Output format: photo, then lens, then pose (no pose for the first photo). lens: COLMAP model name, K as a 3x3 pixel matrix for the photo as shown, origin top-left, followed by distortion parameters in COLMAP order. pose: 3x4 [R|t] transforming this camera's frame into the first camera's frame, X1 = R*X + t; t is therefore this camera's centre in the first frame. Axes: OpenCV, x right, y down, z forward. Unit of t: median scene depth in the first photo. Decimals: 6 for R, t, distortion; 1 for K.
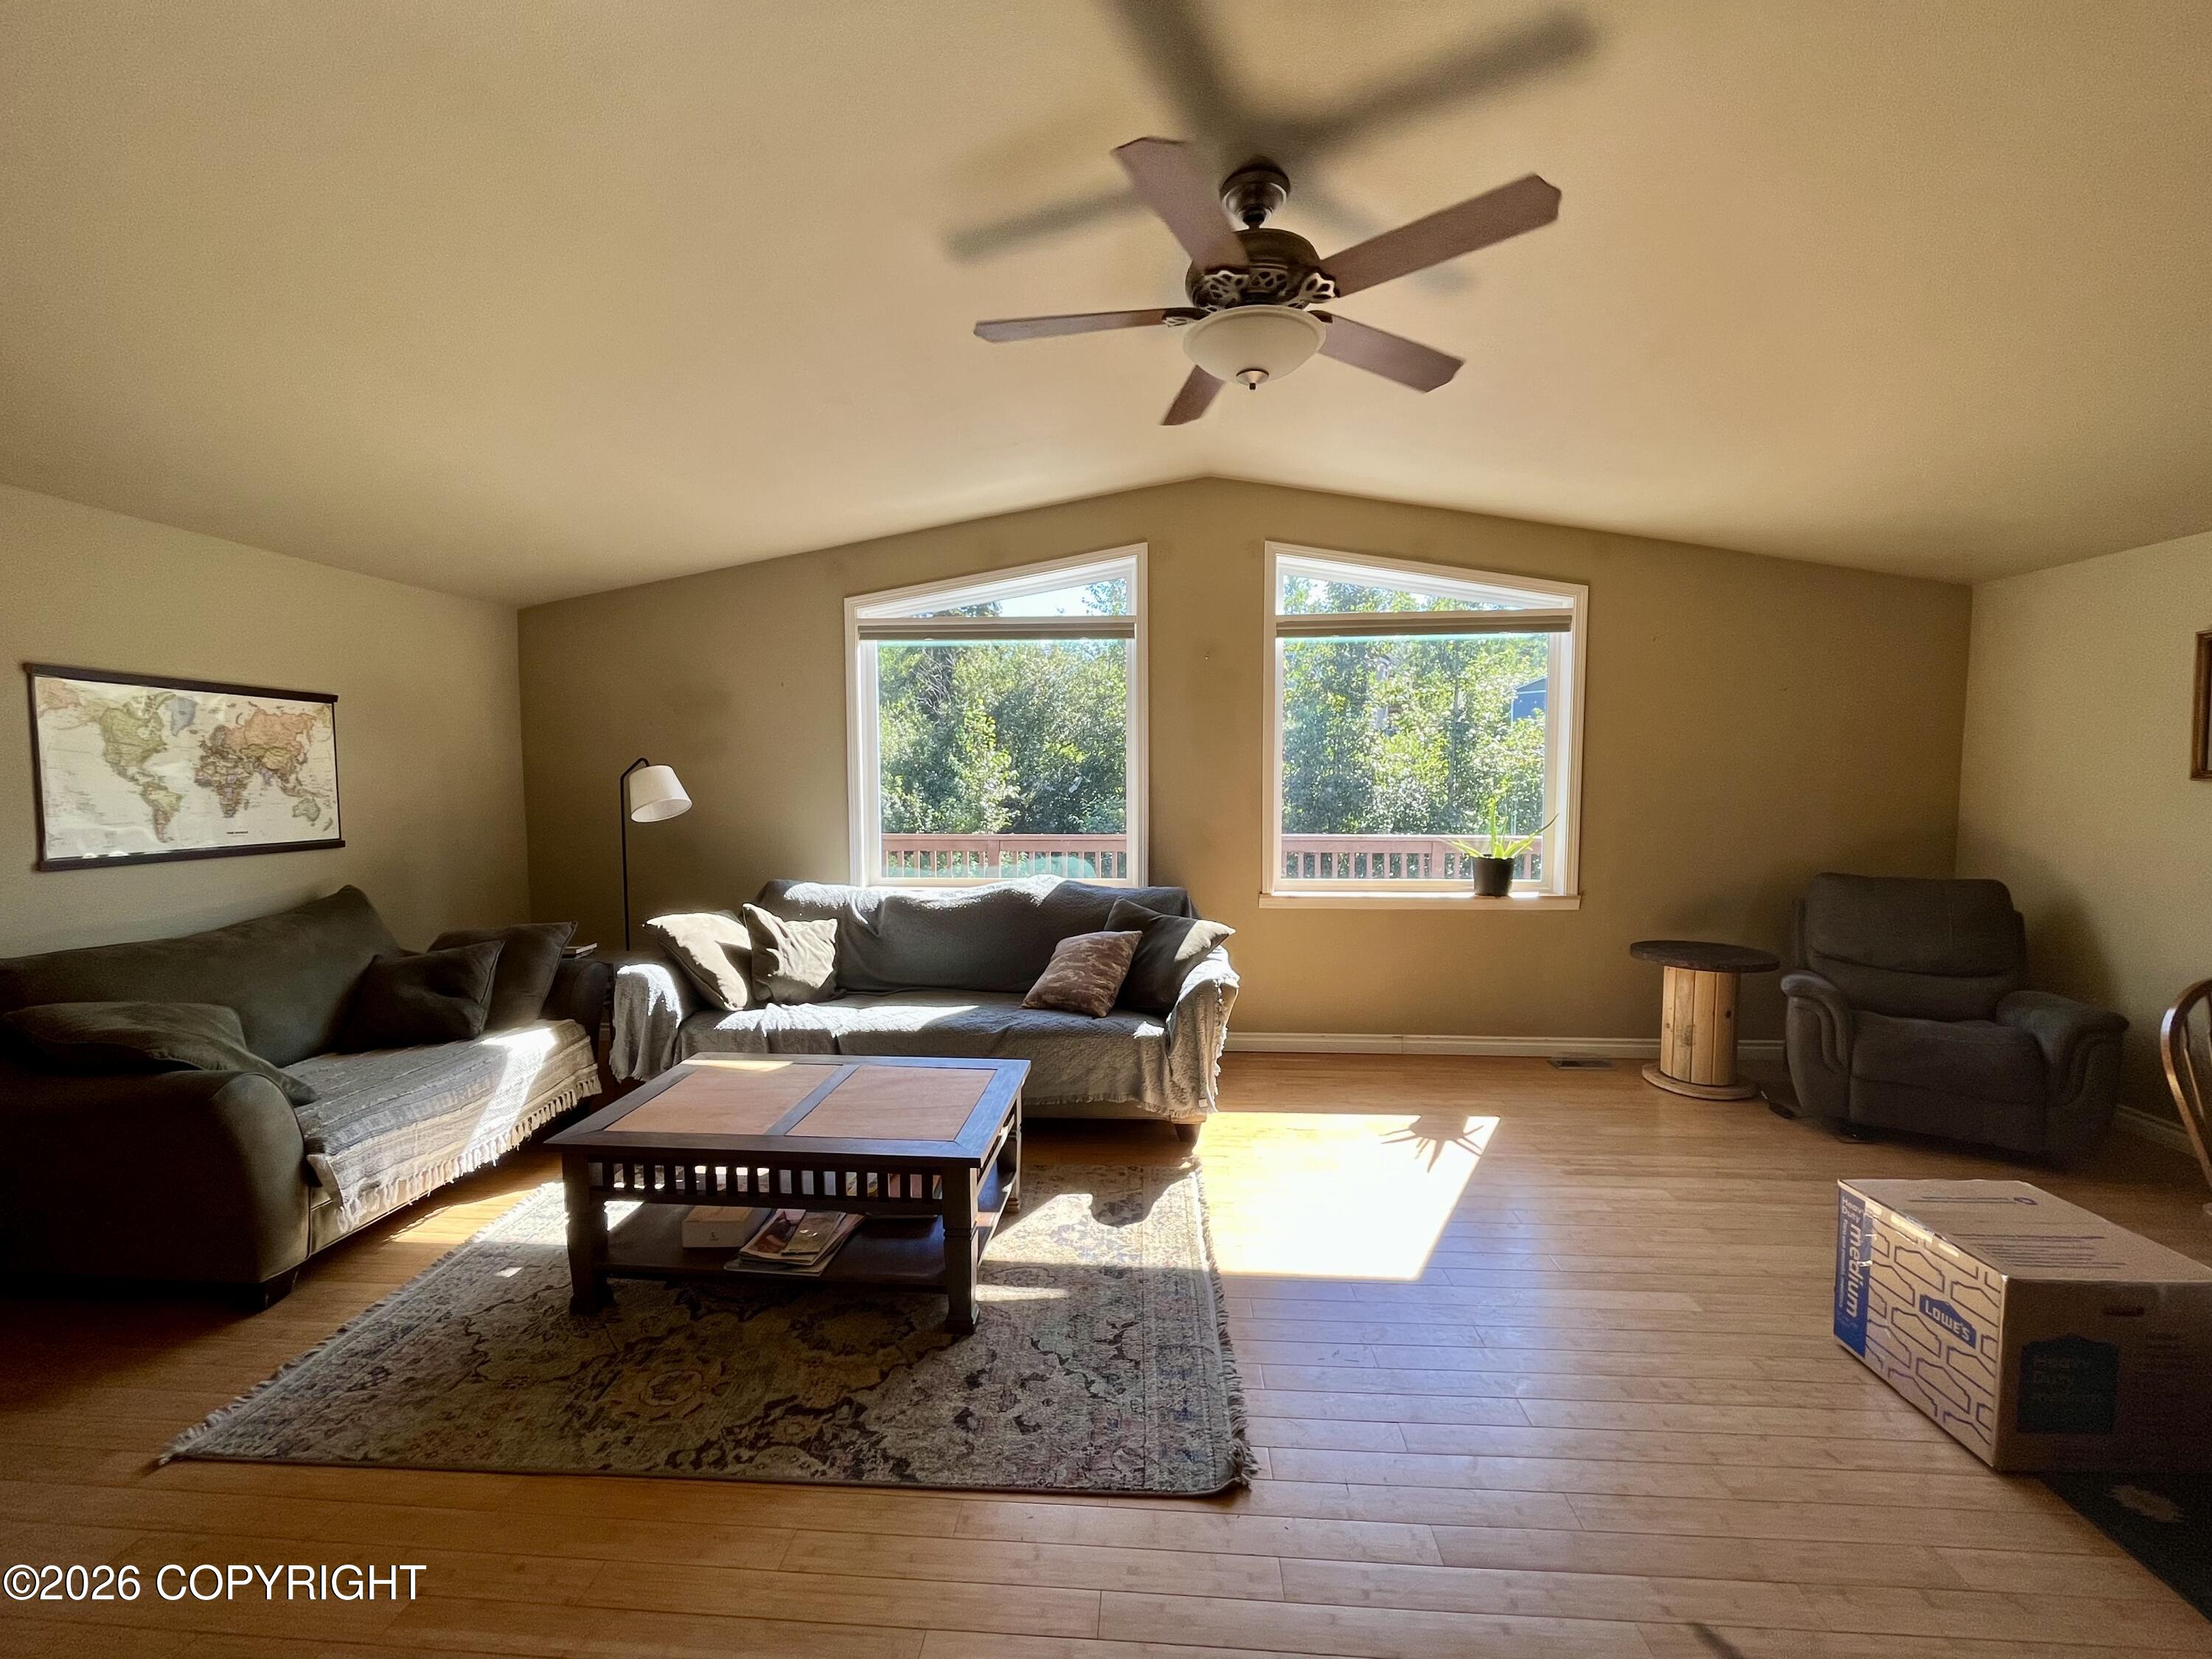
lens RADIAL K [[889.6, 0, 1102.0], [0, 889.6, 830.9], [0, 0, 1]] dist [-0.012187, 0.000314]
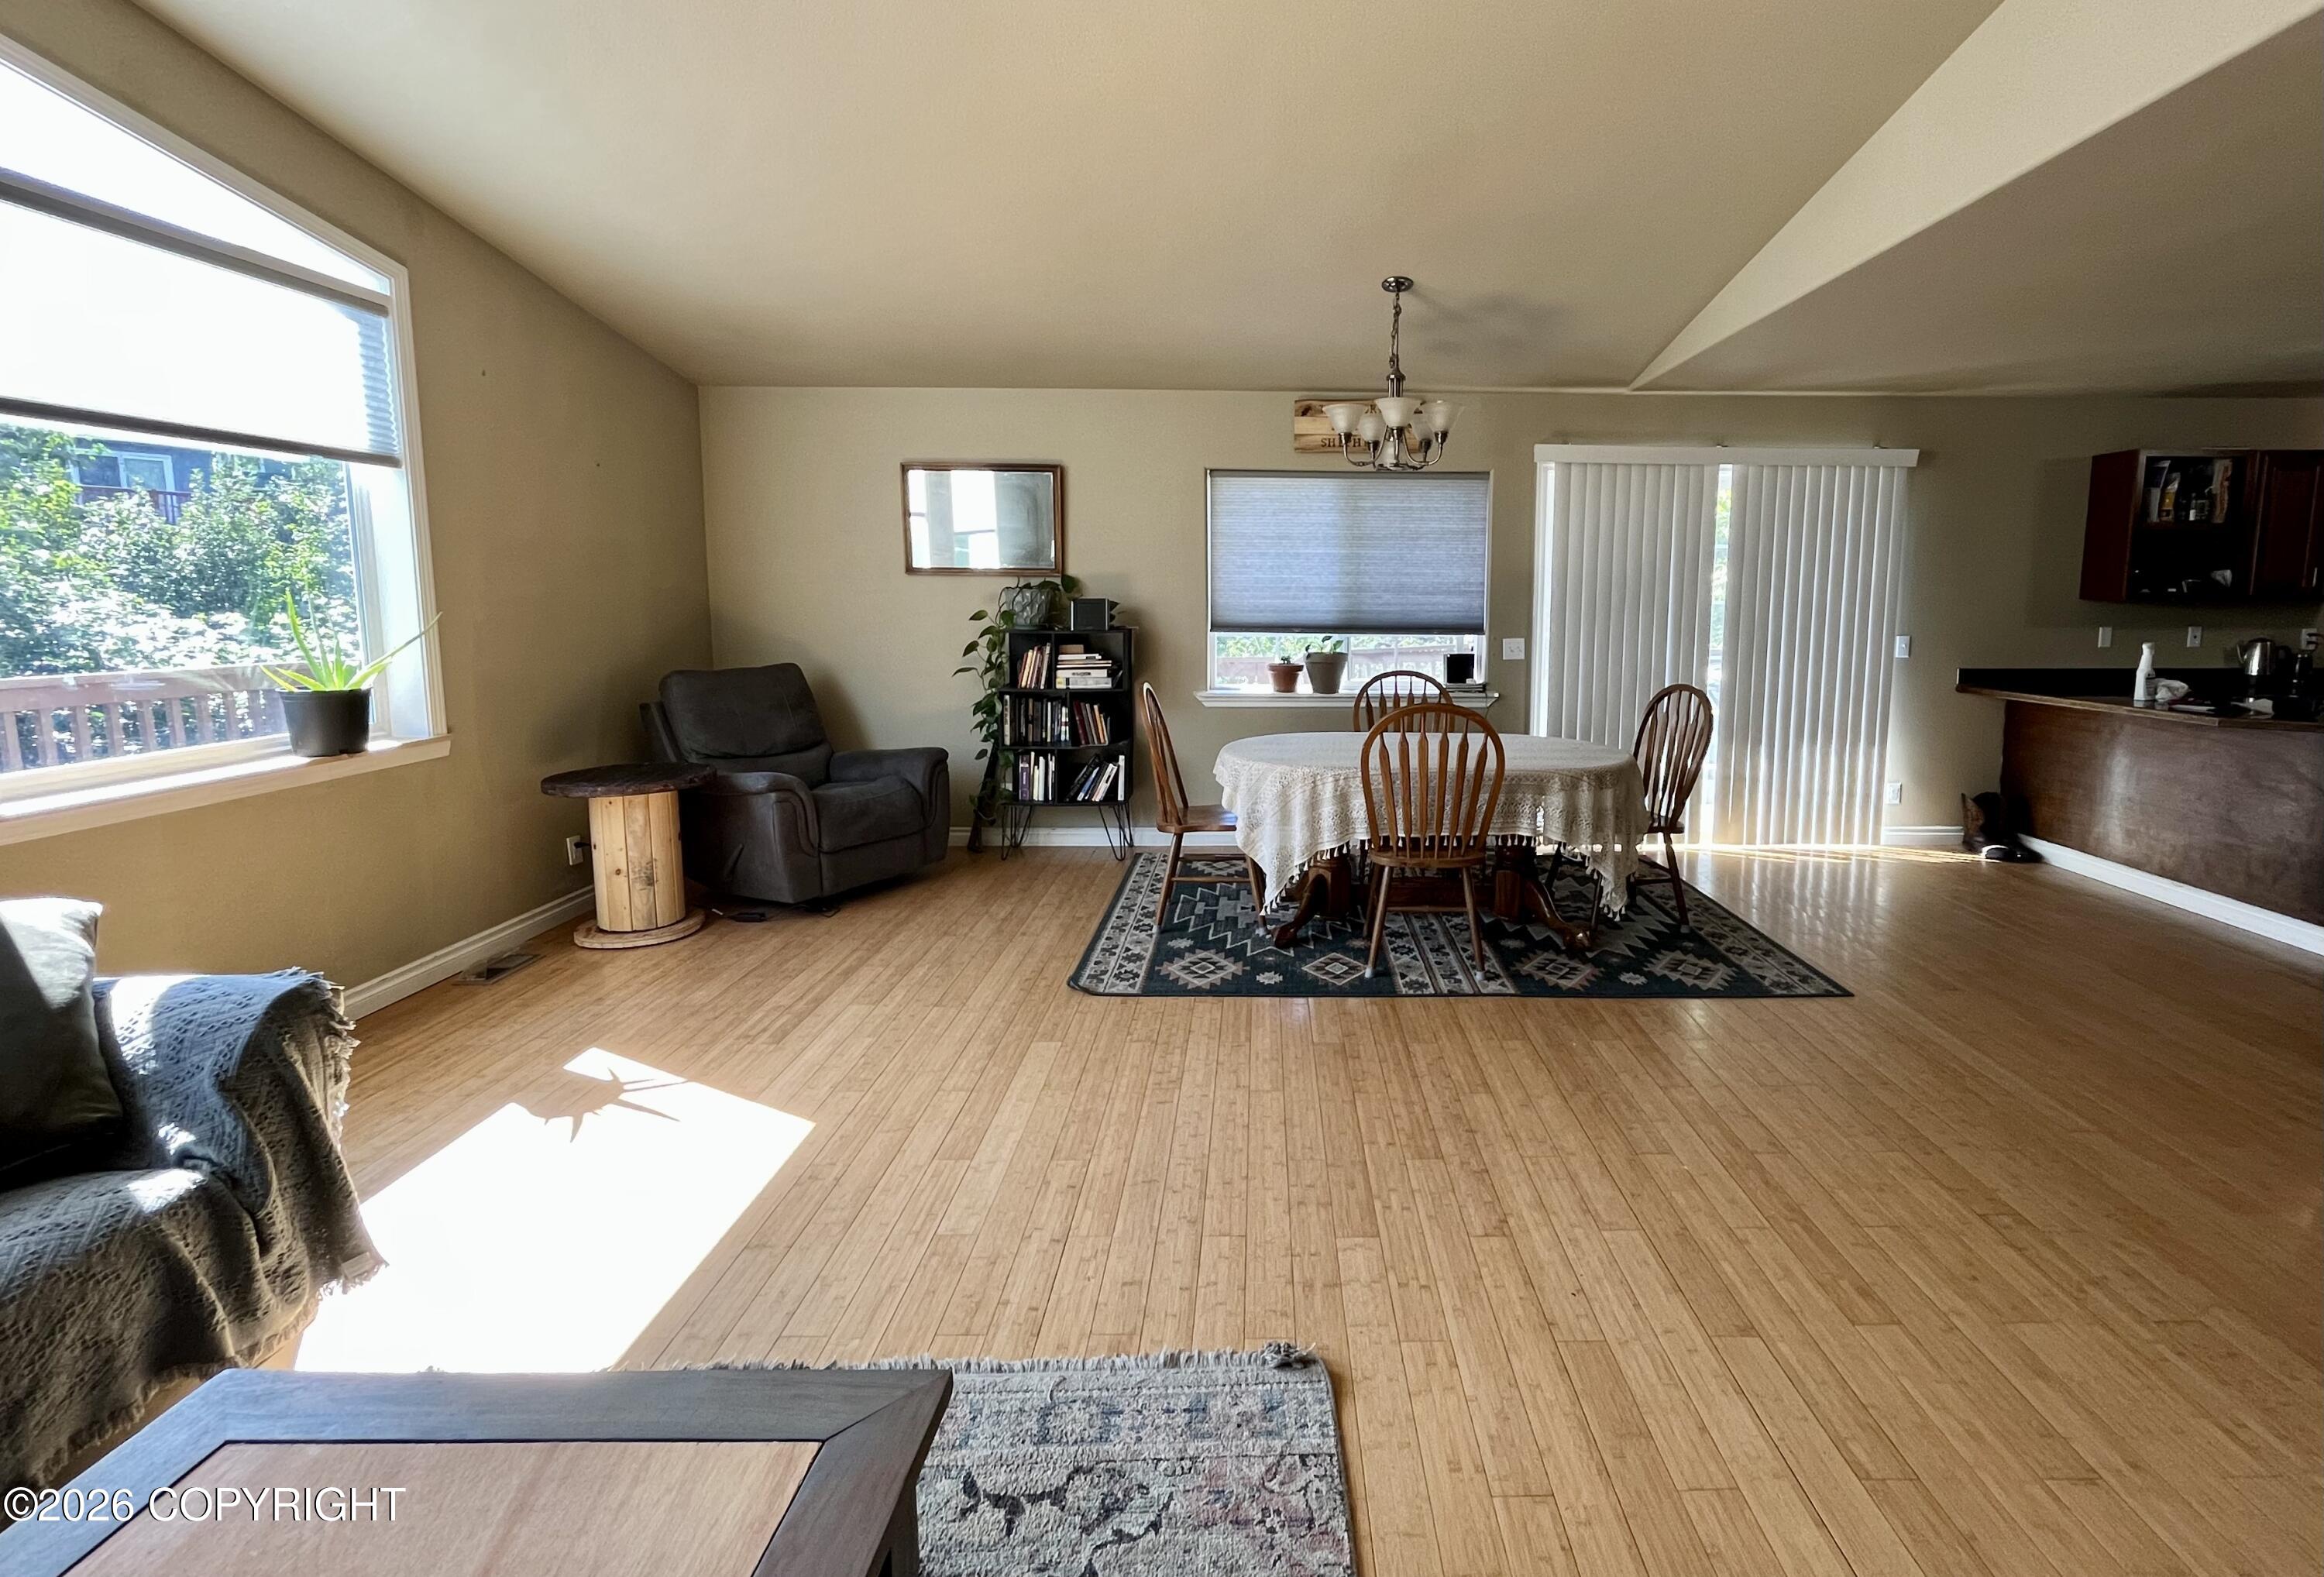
lens RADIAL K [[1026.4, 0, 1276.7], [0, 1026.4, 720.6], [0, 0, 1]] dist [-0.005703, -0.000040]
pose [[-0.075942, -0.118553, 0.990039, -0.375665], [0.062234, 0.990407, 0.123371, 0.006358], [-0.995168, 0.070983, -0.067836, 0.540627]]
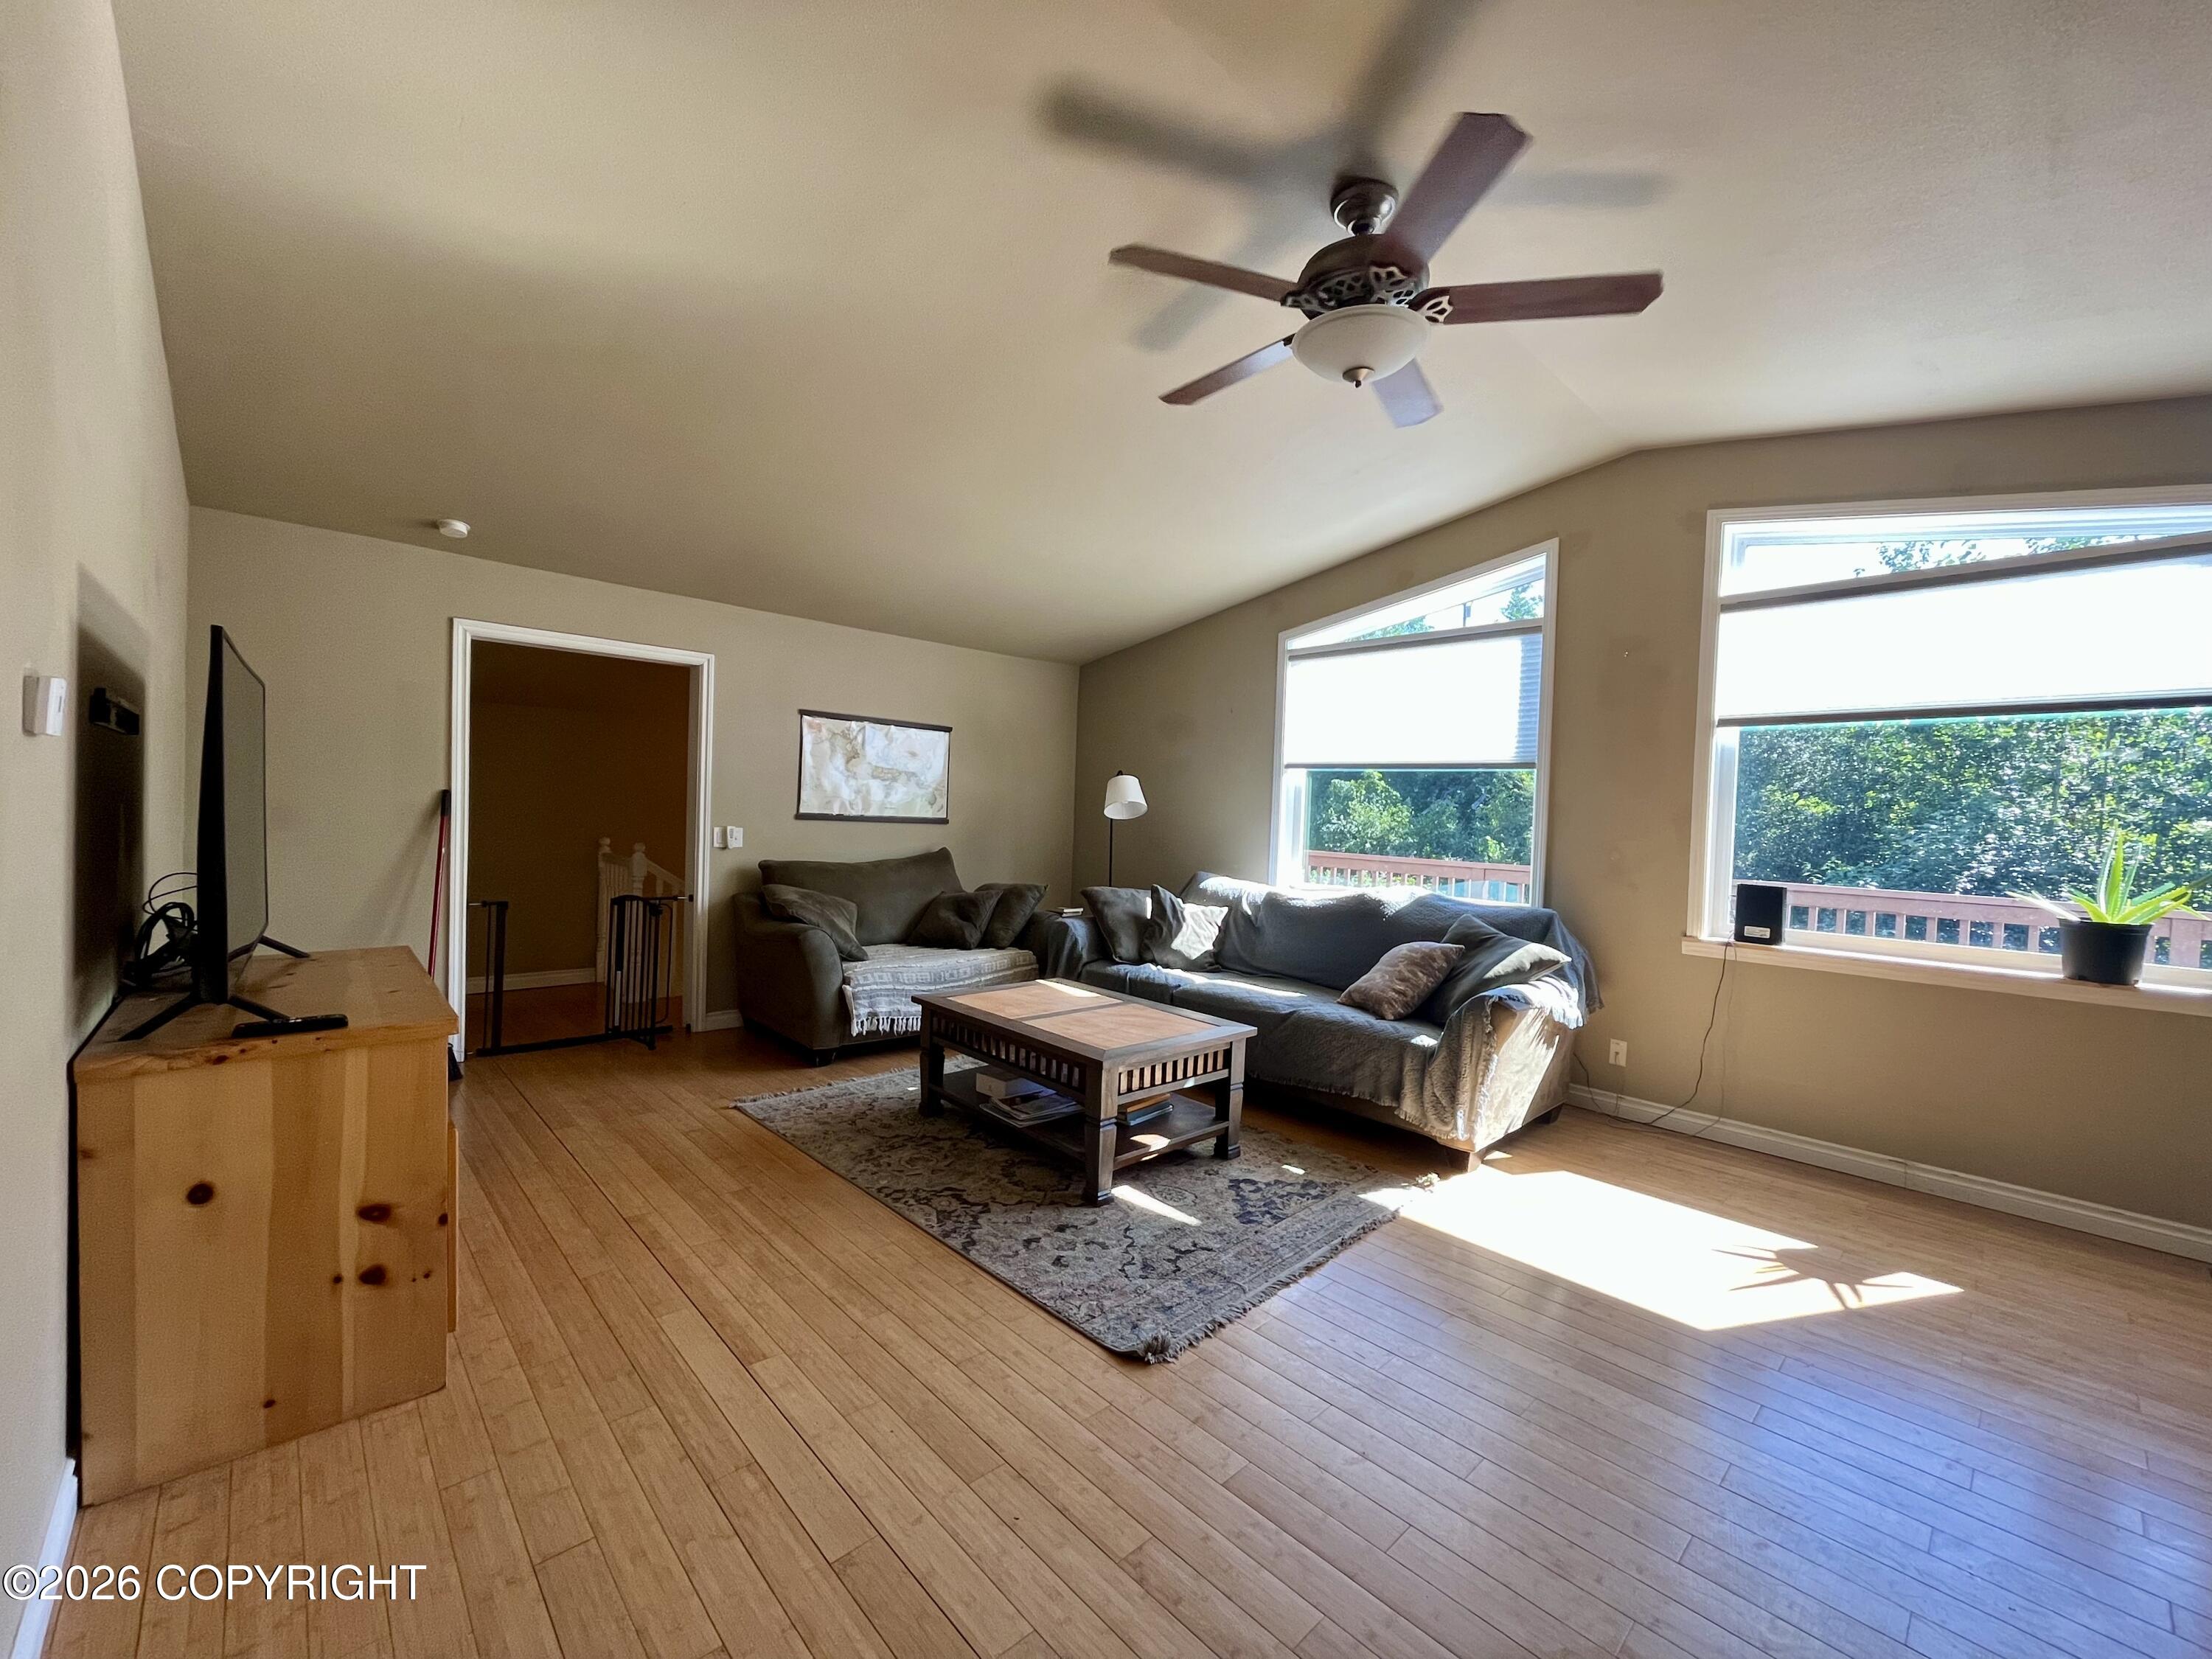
lens RADIAL K [[889.6, 0, 1105.6], [0, 889.6, 831.2], [0, 0, 1]] dist [-0.012187, 0.000314]
pose [[0.729910, 0.044306, -0.682105, 0.442836], [-0.082220, 0.996343, -0.023266, 0.048266], [0.678580, 0.073065, 0.730884, 0.044259]]
